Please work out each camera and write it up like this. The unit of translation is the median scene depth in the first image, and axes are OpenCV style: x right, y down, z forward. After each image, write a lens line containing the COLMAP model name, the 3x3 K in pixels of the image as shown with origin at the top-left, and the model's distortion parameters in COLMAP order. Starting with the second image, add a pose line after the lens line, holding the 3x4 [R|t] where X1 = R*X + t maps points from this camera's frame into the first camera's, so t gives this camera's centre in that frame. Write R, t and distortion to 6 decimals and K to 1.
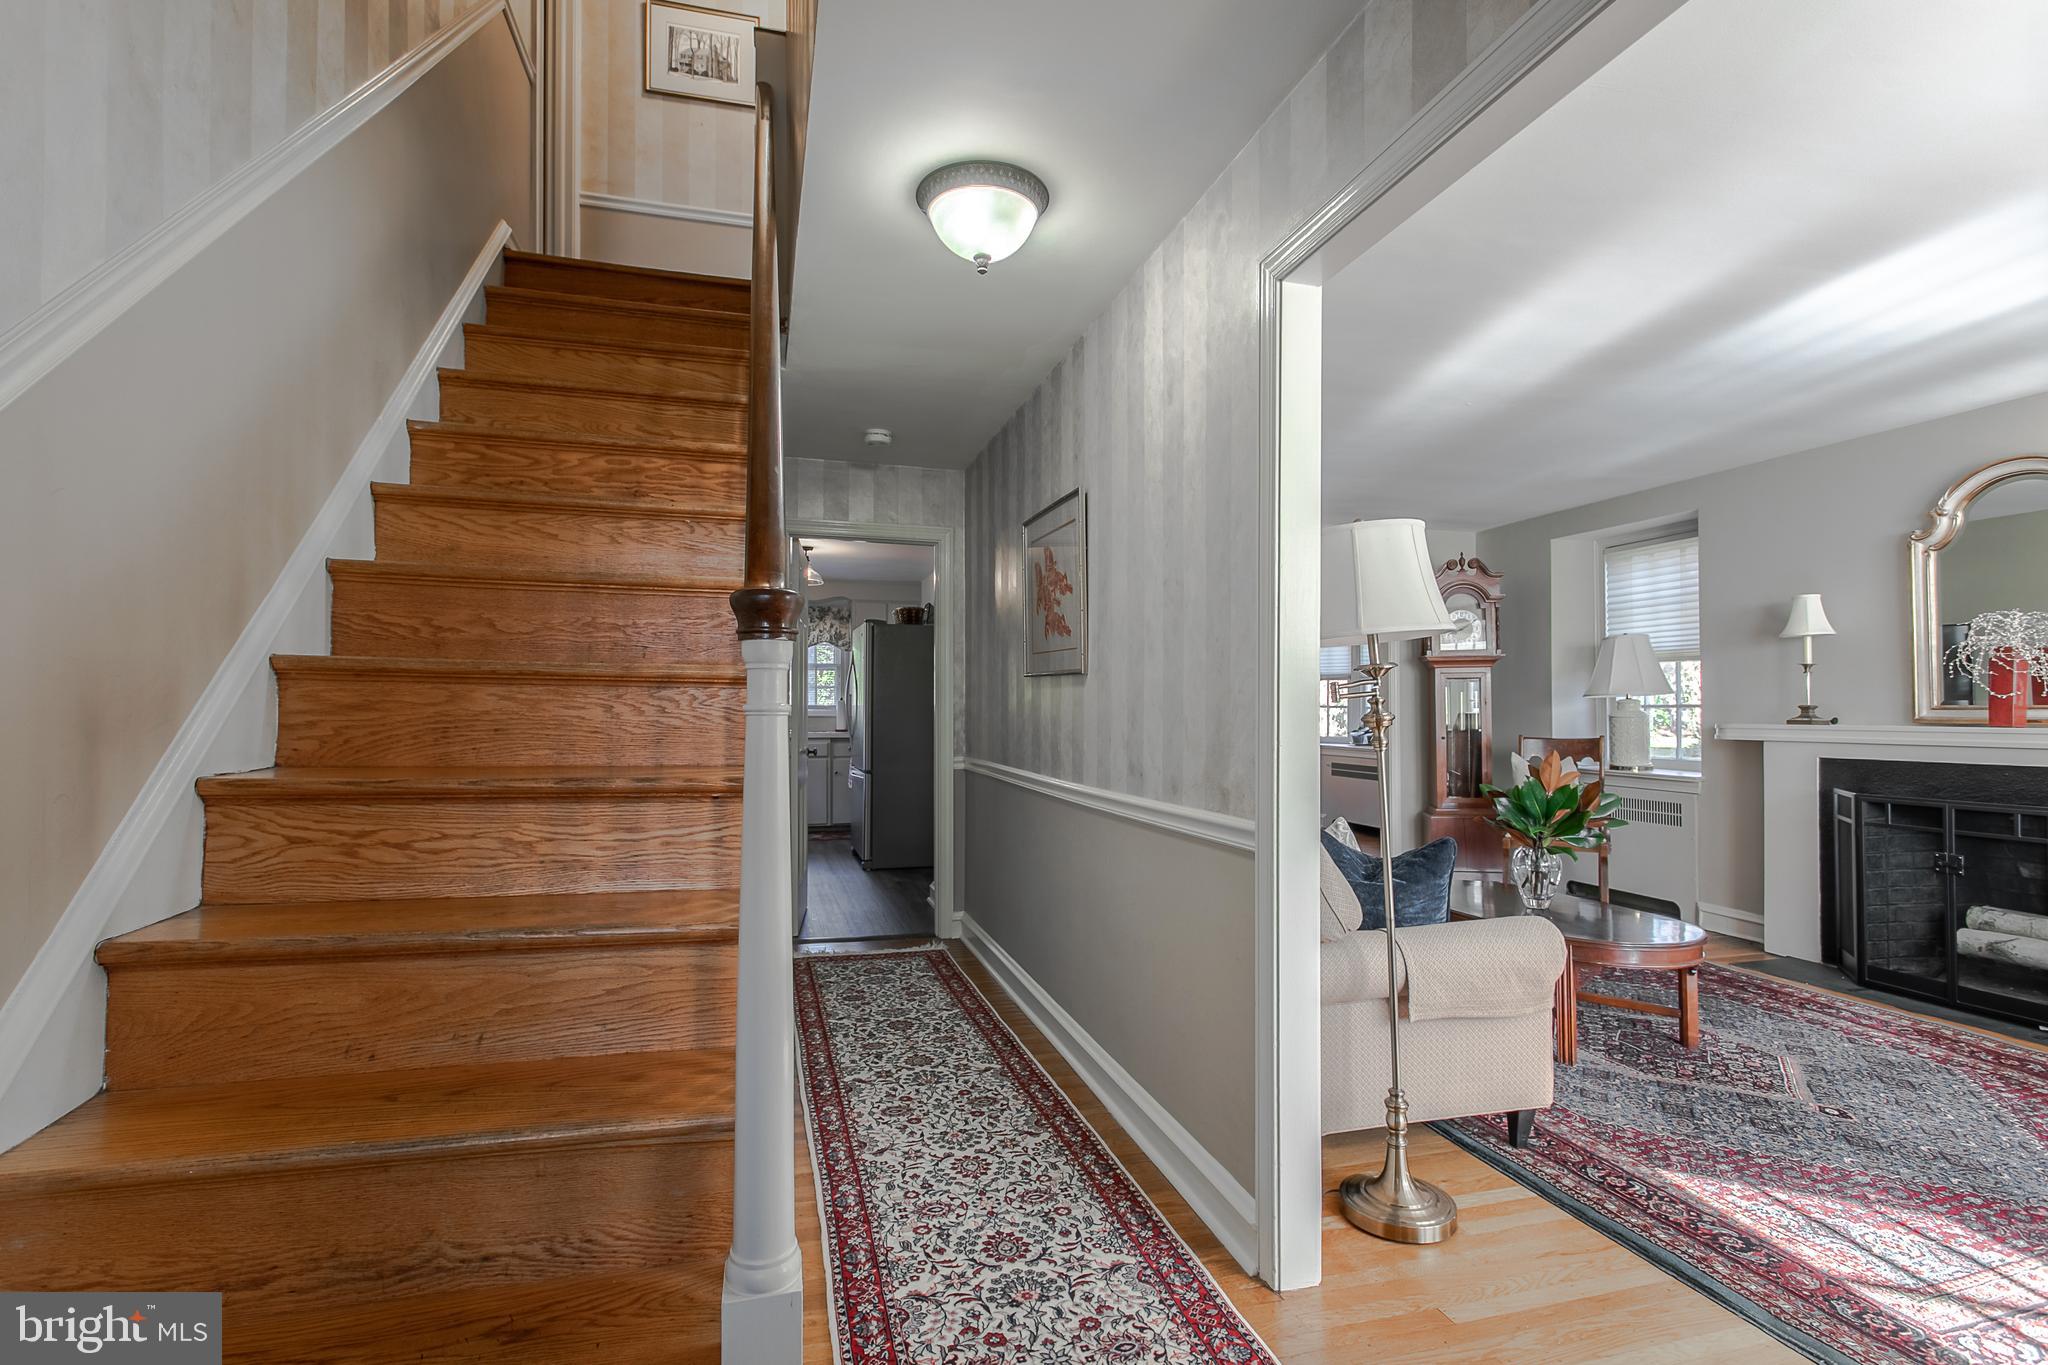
lens RADIAL K [[979.8, 0, 1019.1], [0, 979.8, 693.5], [0, 0, 1]] dist [0.001417, -0.000115]
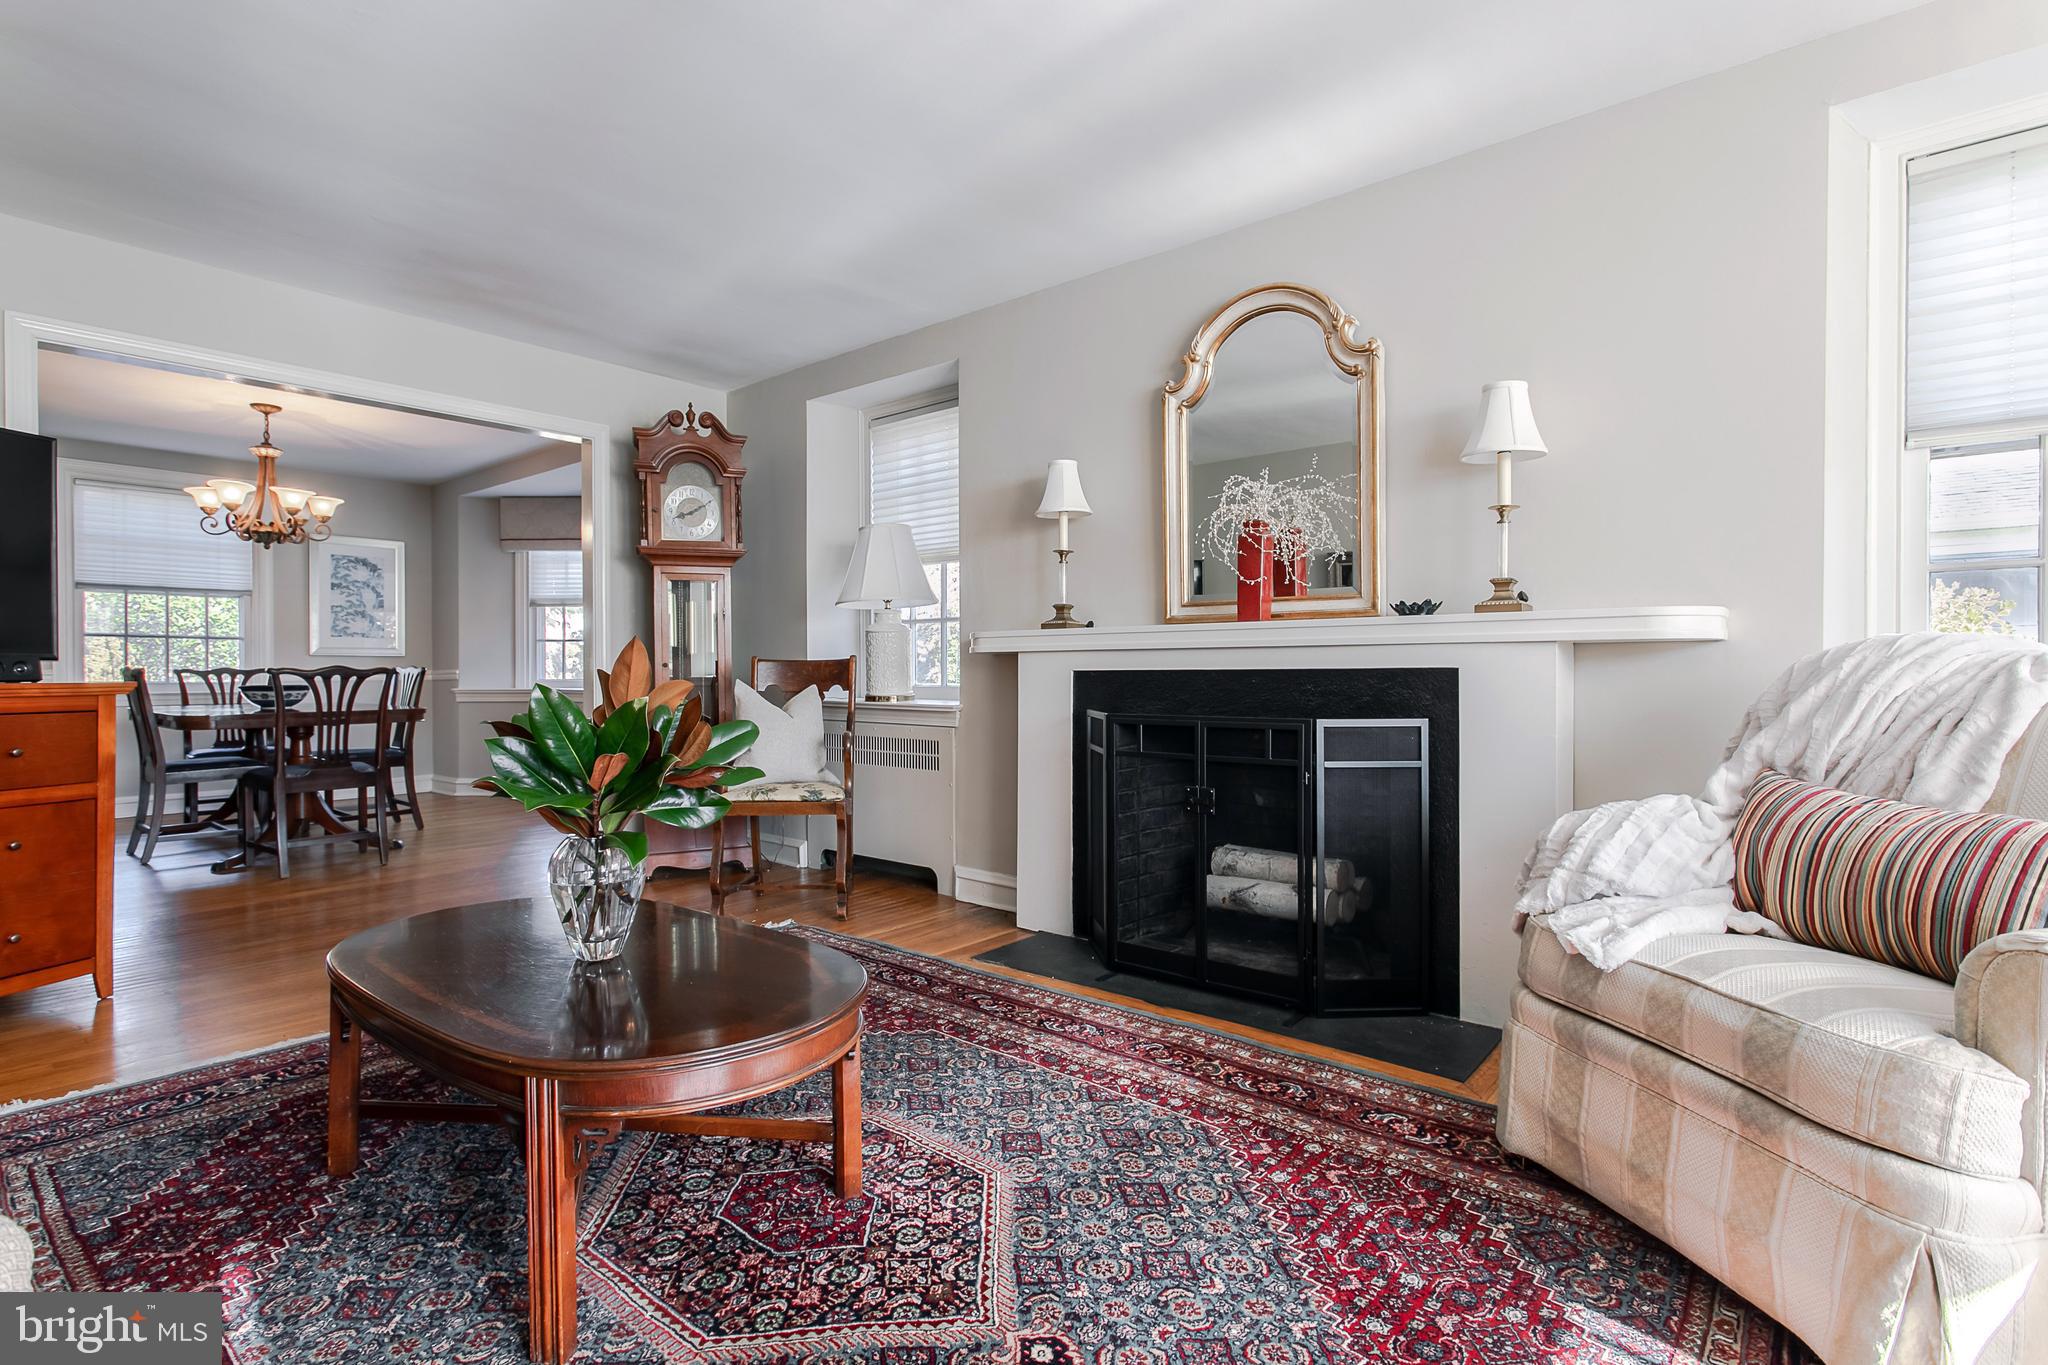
lens RADIAL K [[979.8, 0, 1019.1], [0, 979.8, 693.5], [0, 0, 1]] dist [0.001417, -0.000115]
pose [[0.825752, -0.017146, 0.563773, 0.384613], [-0.004723, 0.999293, 0.037310, 0.060306], [-0.564014, -0.033472, 0.825087, 0.431125]]
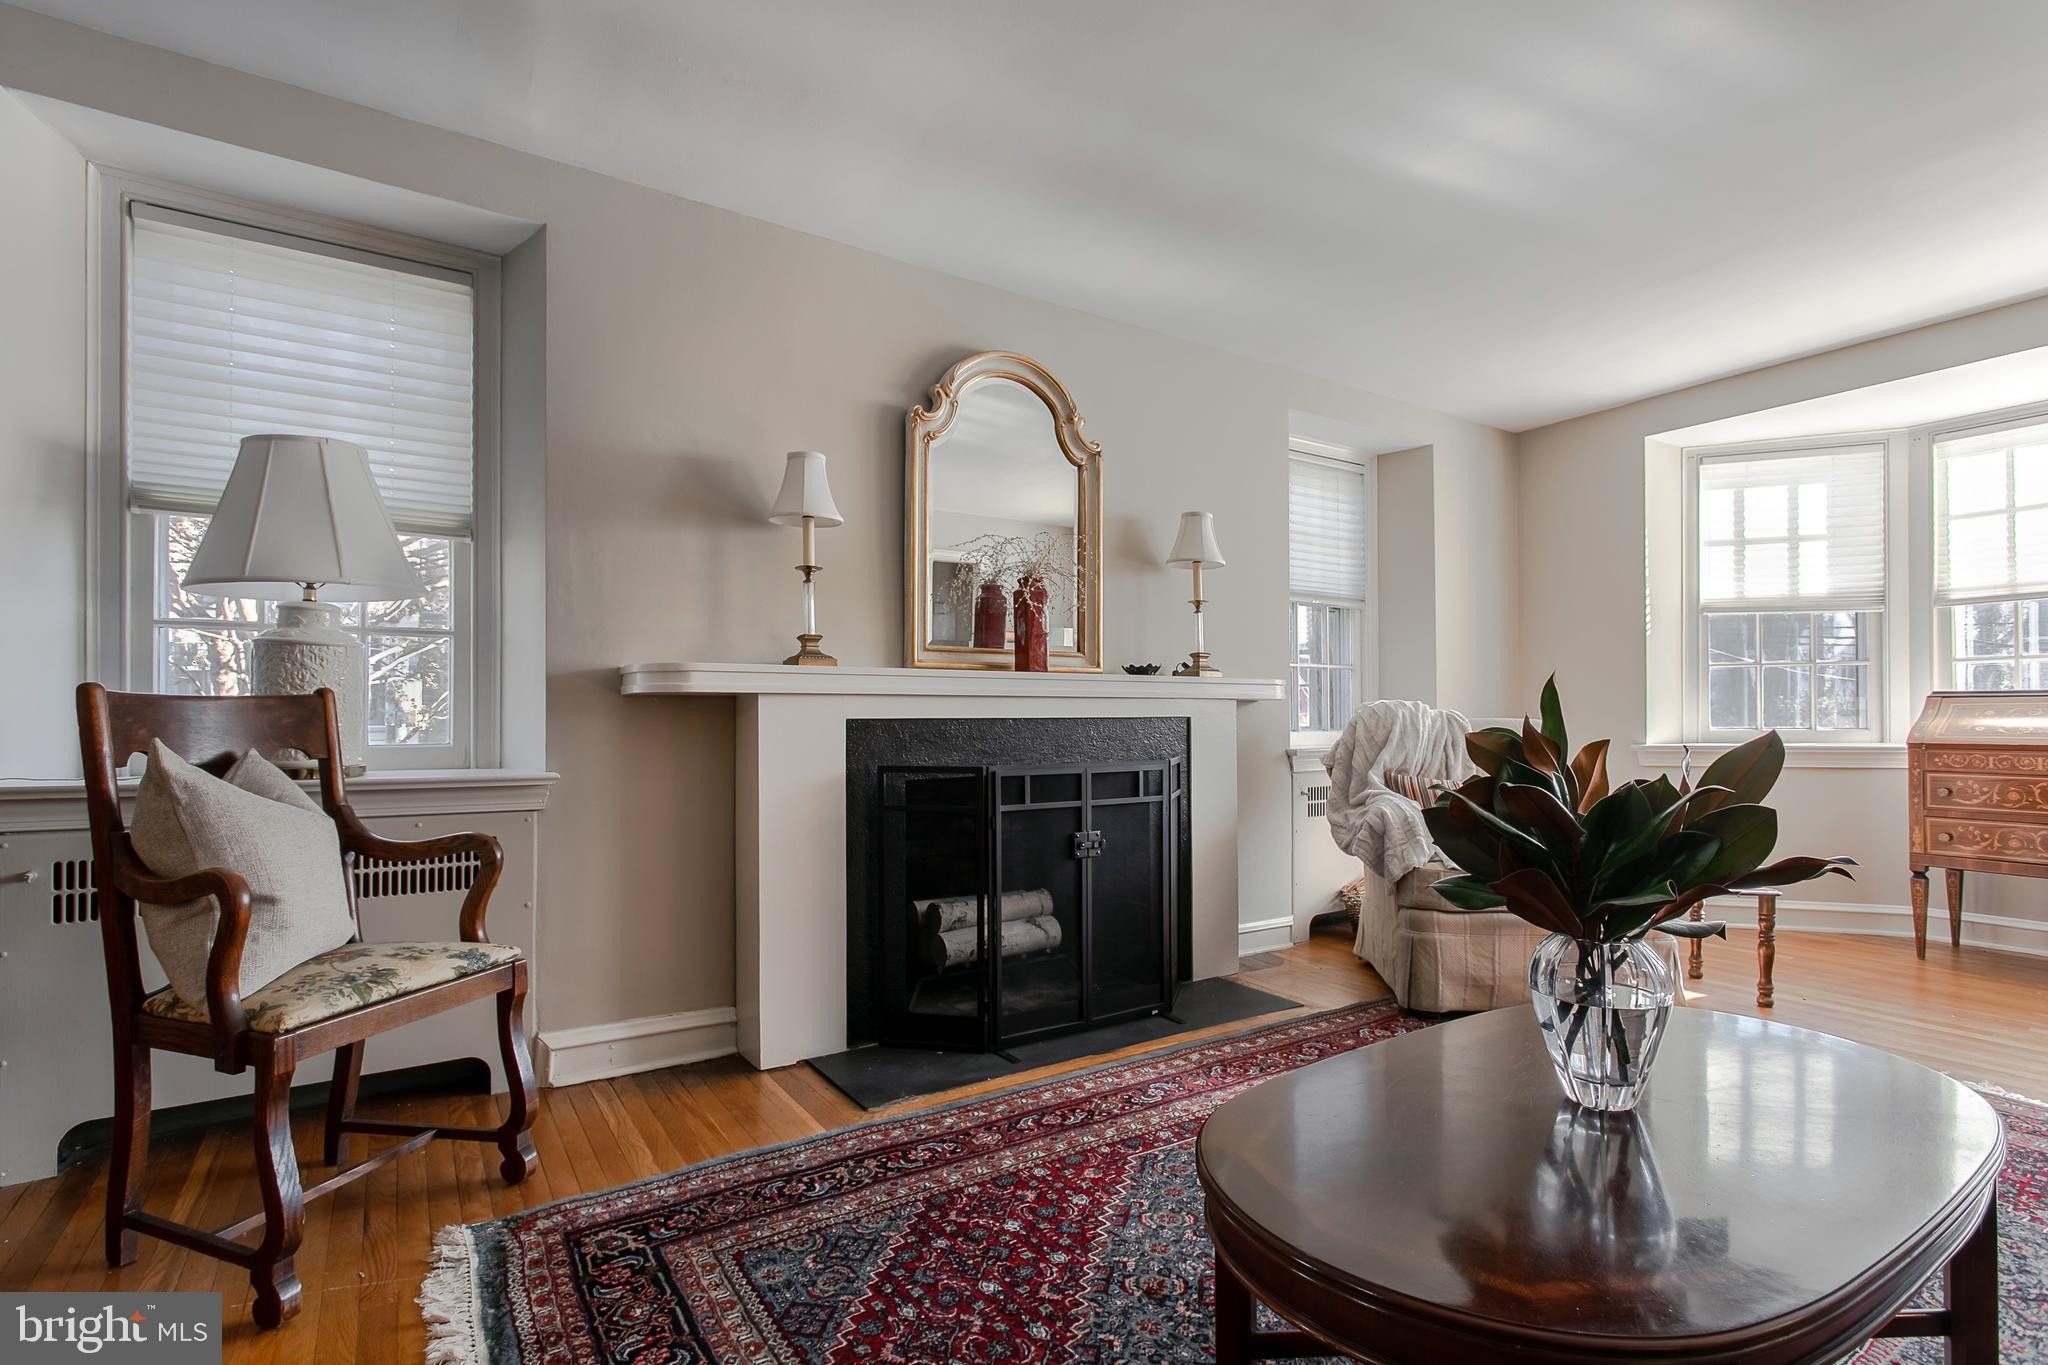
lens RADIAL K [[979.8, 0, 1019.1], [0, 979.8, 693.5], [0, 0, 1]] dist [0.001417, -0.000115]
pose [[-0.302258, 0.015921, 0.953093, 0.209395], [-0.018613, 0.999571, -0.022600, 0.067580], [-0.953044, -0.024571, -0.301832, 1.192236]]
